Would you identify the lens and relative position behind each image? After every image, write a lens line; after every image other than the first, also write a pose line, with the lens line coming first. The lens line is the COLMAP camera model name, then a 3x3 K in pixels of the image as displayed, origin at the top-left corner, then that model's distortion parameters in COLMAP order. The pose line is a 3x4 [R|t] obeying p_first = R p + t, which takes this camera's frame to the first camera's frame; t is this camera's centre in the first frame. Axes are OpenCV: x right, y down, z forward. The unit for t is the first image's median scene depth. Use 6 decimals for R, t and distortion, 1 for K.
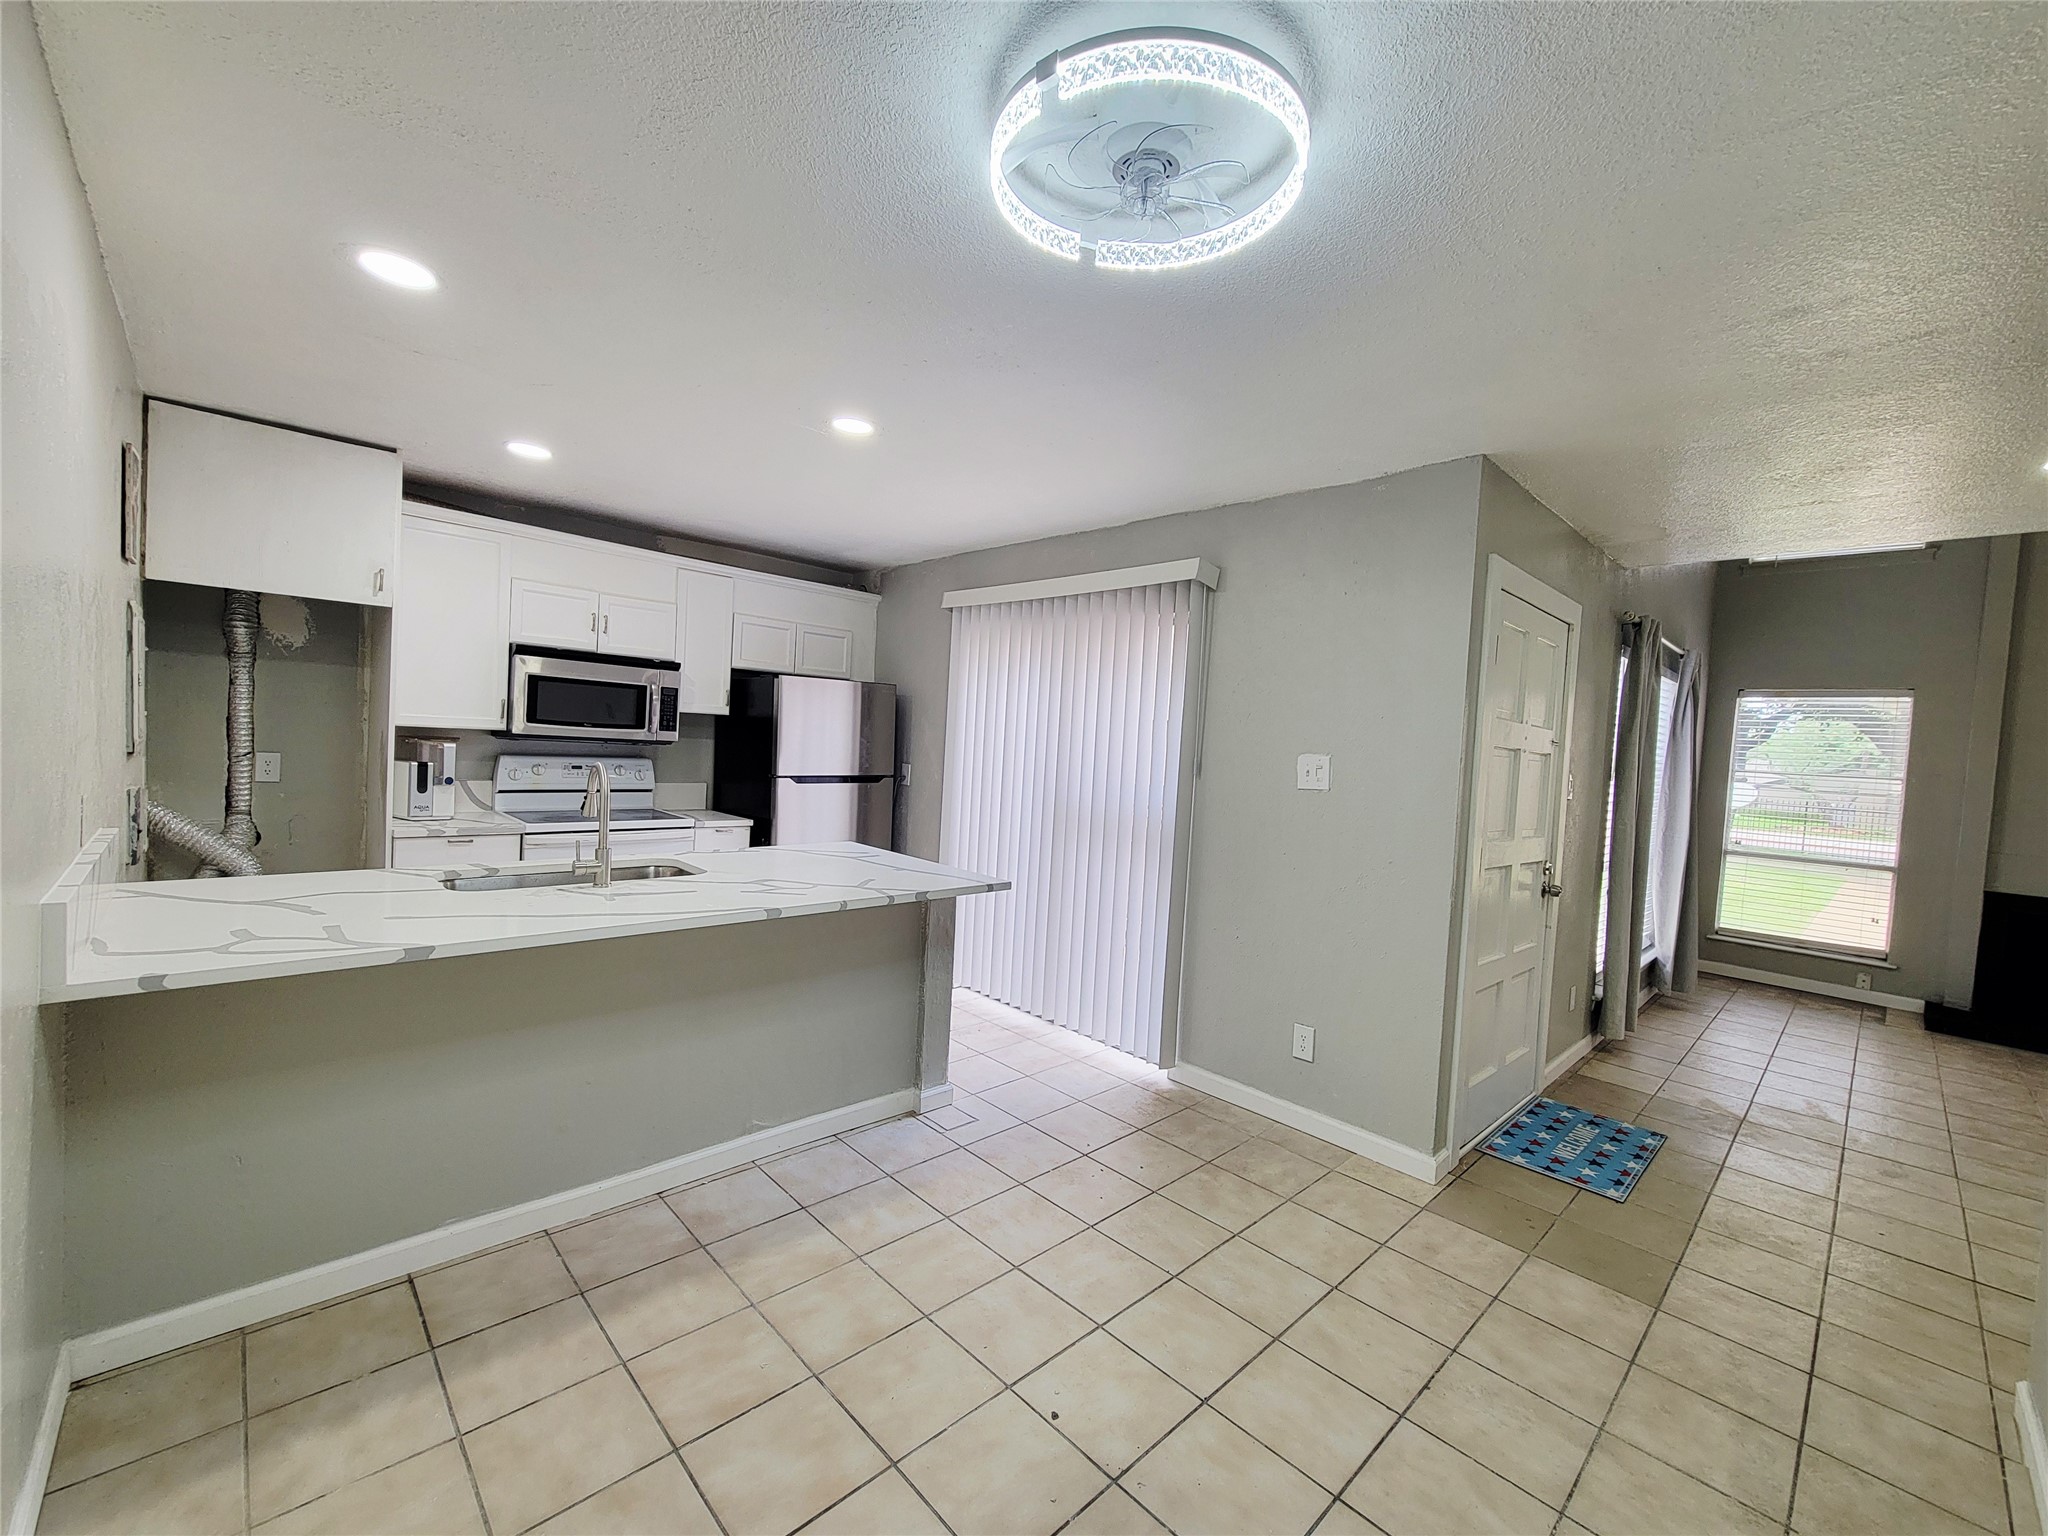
lens RADIAL K [[834.6, 0, 1031.8], [0, 834.6, 768.8], [0, 0, 1]] dist [0.000602, -0.000795]
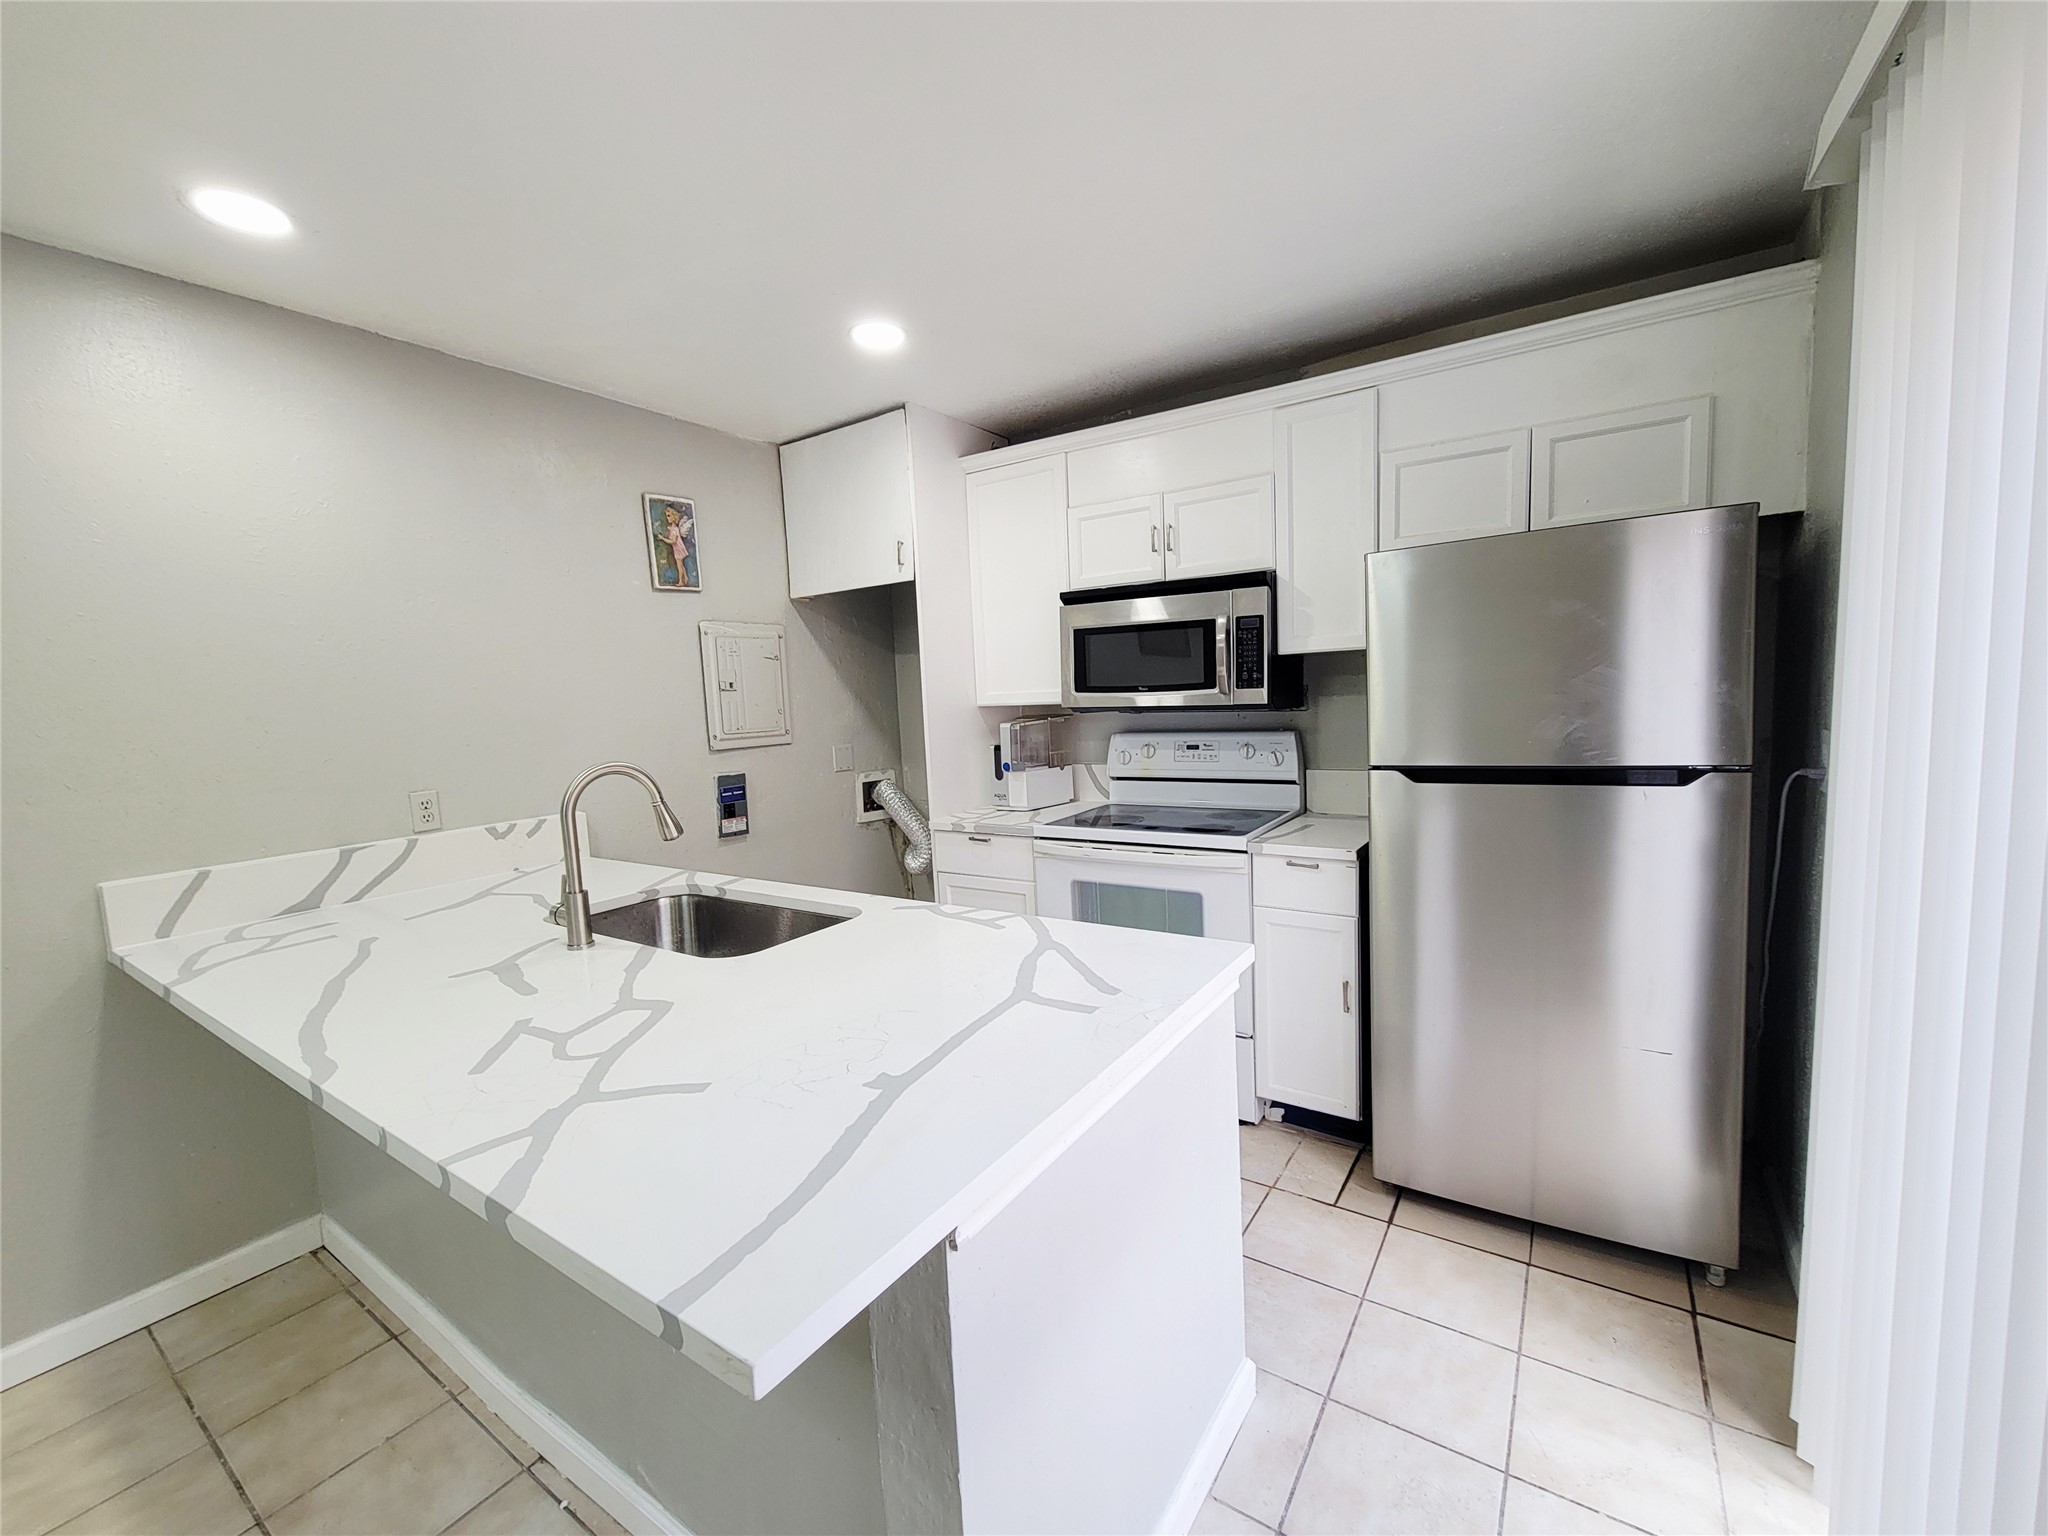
lens RADIAL K [[834.6, 0, 1031.8], [0, 834.6, 768.8], [0, 0, 1]] dist [0.000602, -0.000795]
pose [[0.208337, 0.029726, -0.977605, 0.153756], [0.021466, 0.999158, 0.034956, -0.013398], [0.977821, -0.028268, 0.207524, 0.857487]]
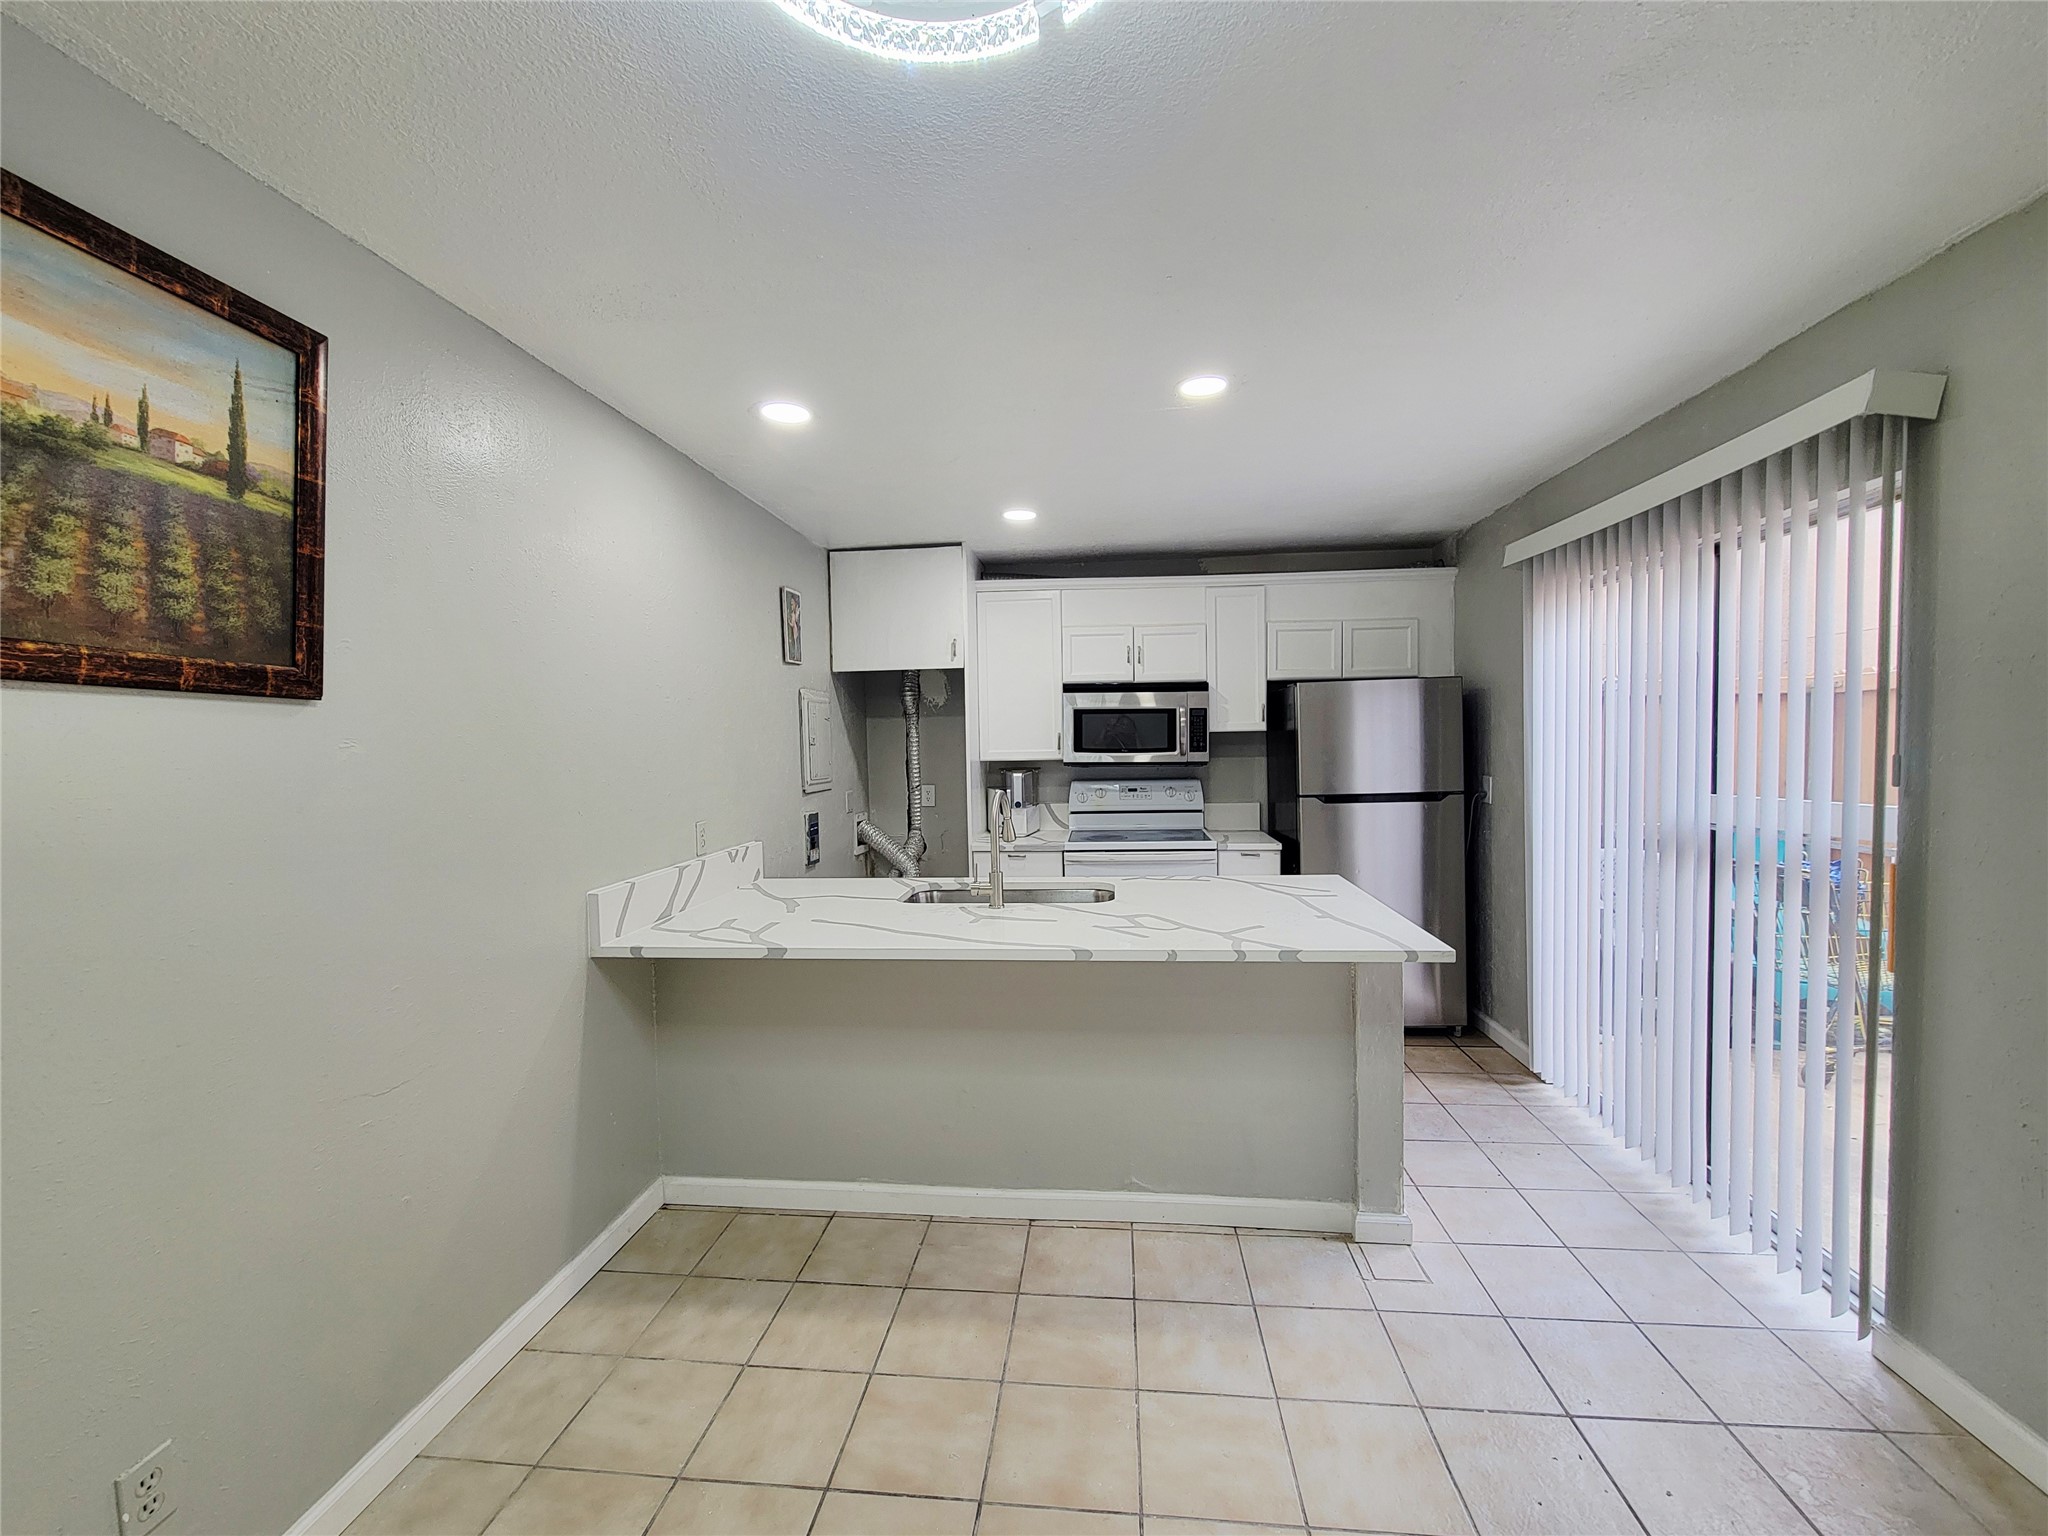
lens RADIAL K [[834.6, 0, 1031.8], [0, 834.6, 768.8], [0, 0, 1]] dist [0.000602, -0.000795]
pose [[0.645991, -0.038079, -0.762394, 0.233130], [0.026530, 0.999272, -0.027431, -0.003657], [0.762883, -0.002506, 0.646531, 0.243724]]
